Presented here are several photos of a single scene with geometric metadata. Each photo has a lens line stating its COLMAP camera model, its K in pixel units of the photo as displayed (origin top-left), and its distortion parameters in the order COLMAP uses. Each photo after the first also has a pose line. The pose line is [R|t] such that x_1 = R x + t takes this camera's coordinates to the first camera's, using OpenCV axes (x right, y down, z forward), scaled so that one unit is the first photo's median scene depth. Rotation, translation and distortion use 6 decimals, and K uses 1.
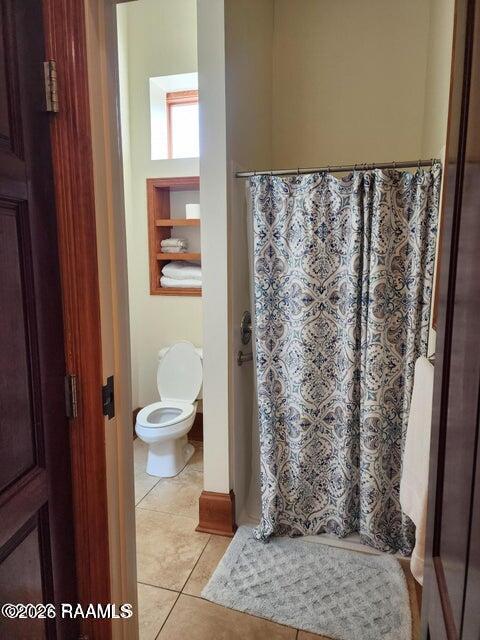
lens RADIAL K [[430.9, 0, 240.1], [0, 430.9, 319.1], [0, 0, 1]] dist [0.076198, -0.069569]
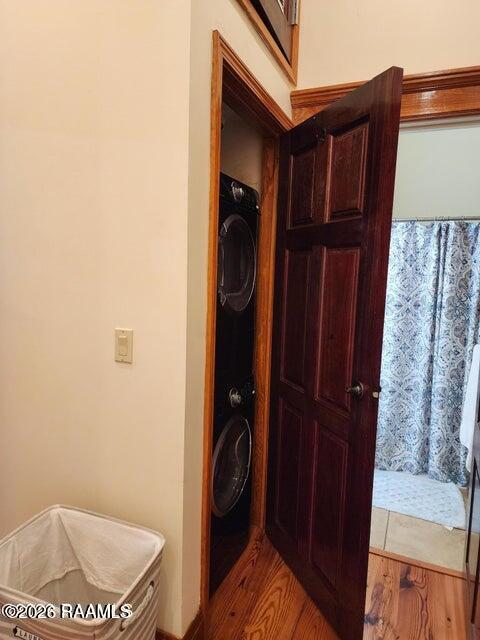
lens RADIAL K [[430.9, 0, 242.2], [0, 430.9, 318.6], [0, 0, 1]] dist [0.076198, -0.069569]
pose [[0.992359, 0.045068, -0.114857, -0.202566], [-0.049199, 0.998231, -0.033382, 0.076570], [0.113149, 0.038778, 0.992821, -0.542725]]
